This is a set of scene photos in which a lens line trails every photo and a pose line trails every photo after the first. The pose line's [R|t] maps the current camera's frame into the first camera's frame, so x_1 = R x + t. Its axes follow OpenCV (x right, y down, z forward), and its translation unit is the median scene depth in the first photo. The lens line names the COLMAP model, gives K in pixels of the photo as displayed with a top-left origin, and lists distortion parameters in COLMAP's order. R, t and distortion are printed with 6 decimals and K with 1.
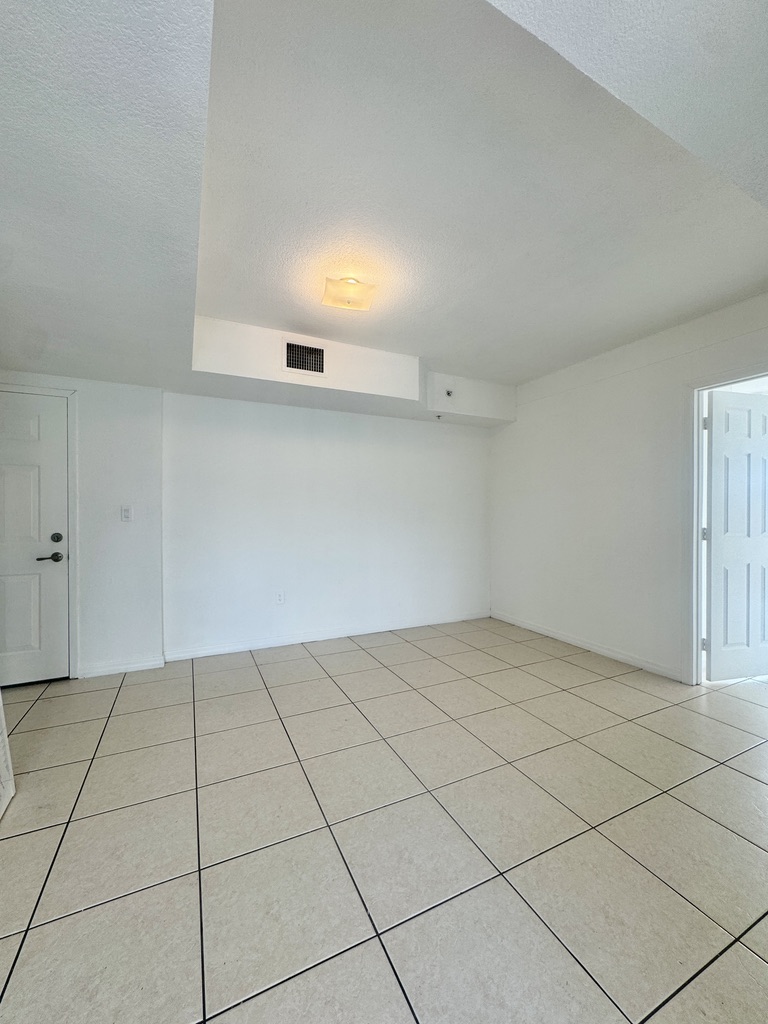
lens RADIAL K [[410.4, 0, 384.0], [0, 410.4, 512.0], [0, 0, 1]] dist [0.000811, 0.000308]
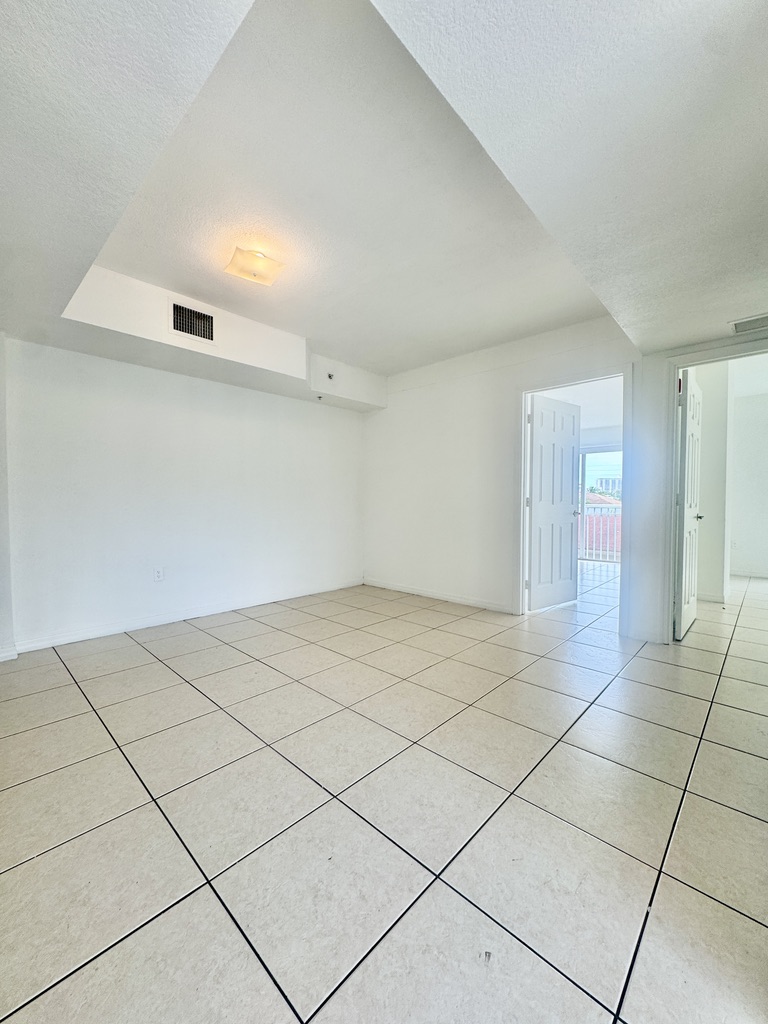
lens RADIAL K [[410.4, 0, 384.0], [0, 410.4, 512.0], [0, 0, 1]] dist [0.000811, 0.000308]
pose [[0.936524, -0.009963, 0.350462, -0.114754], [0.000382, 0.999625, 0.027396, 0.045930], [-0.350604, -0.025524, 0.936176, -0.078328]]
